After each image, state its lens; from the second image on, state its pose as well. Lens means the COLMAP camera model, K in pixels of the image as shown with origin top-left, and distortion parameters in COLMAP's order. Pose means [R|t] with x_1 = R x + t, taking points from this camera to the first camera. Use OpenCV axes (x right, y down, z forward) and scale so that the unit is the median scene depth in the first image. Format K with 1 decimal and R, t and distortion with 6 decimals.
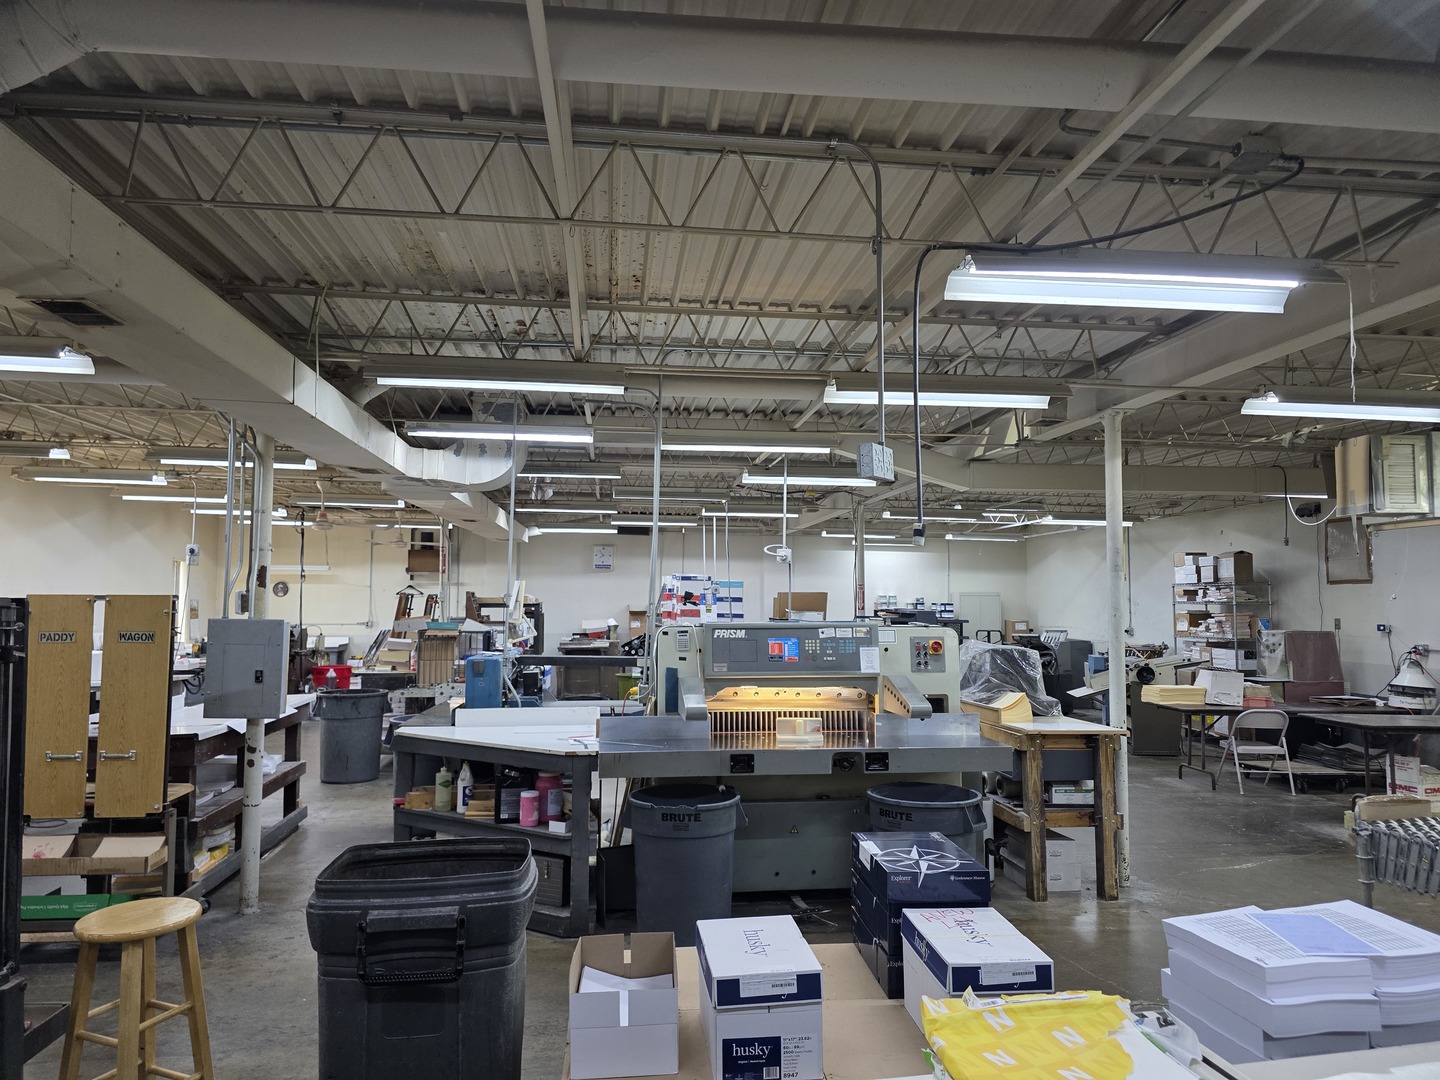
lens RADIAL K [[965.5, 0, 720.0], [0, 965.5, 540.0], [0, 0, 1]] dist [0.036649, -0.001441]
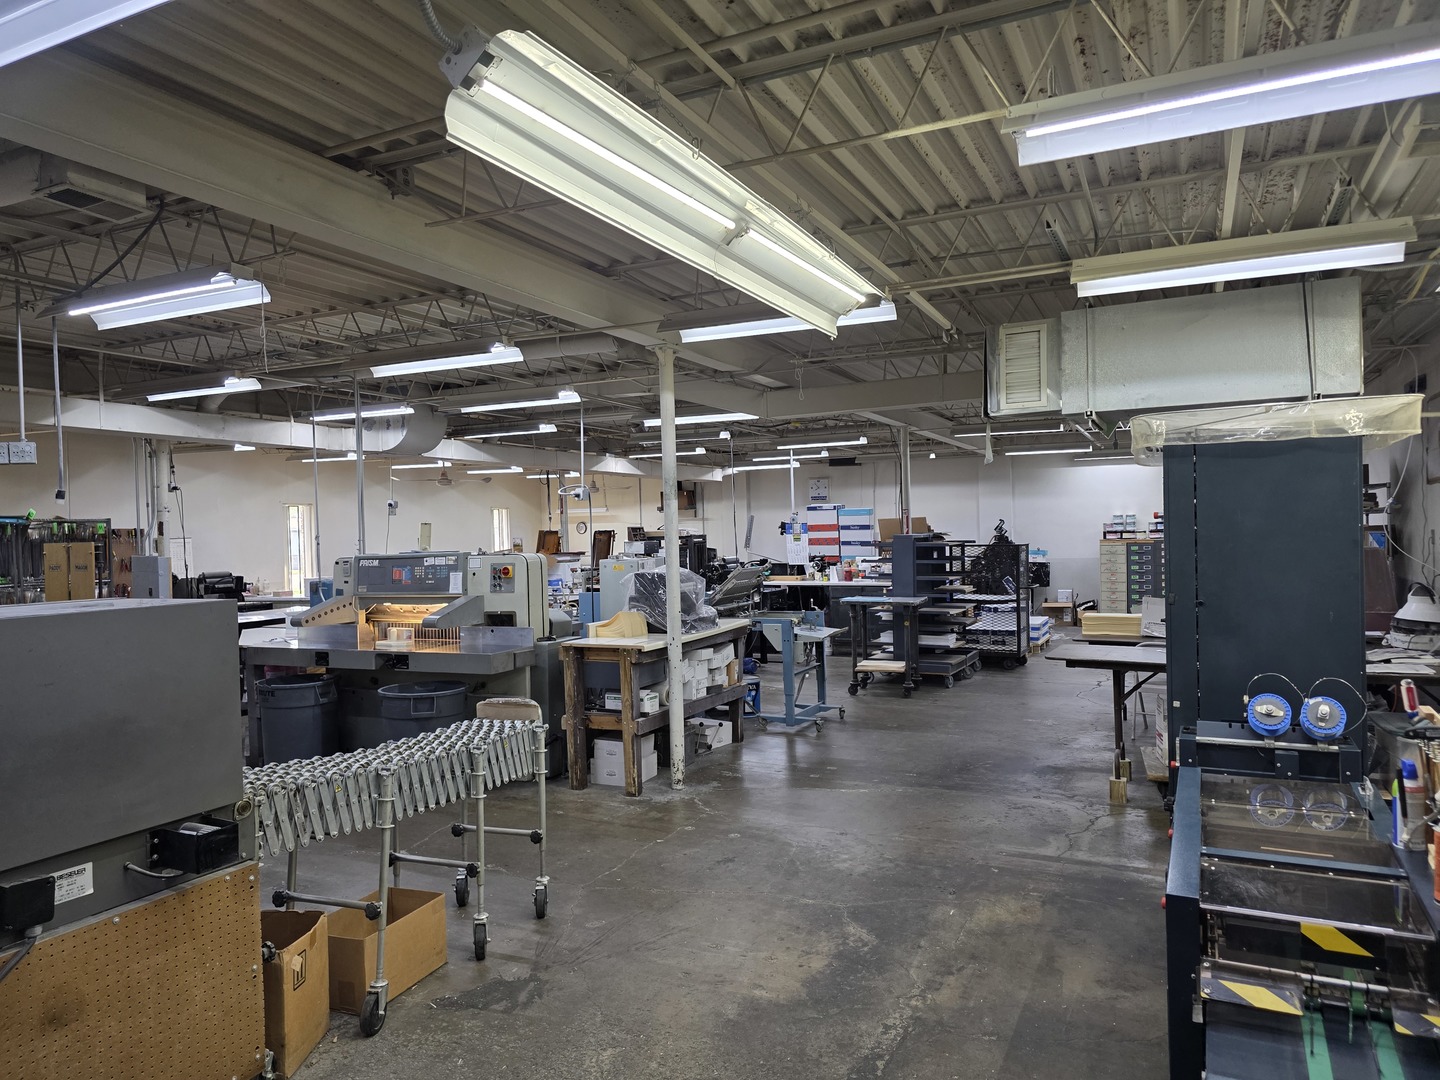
lens RADIAL K [[965.5, 0, 720.0], [0, 965.5, 540.0], [0, 0, 1]] dist [0.036649, -0.001441]
pose [[0.844162, -0.022312, -0.535624, 1.081226], [0.062250, 0.996454, 0.056599, 0.021032], [0.532462, -0.081121, 0.842557, 0.145949]]
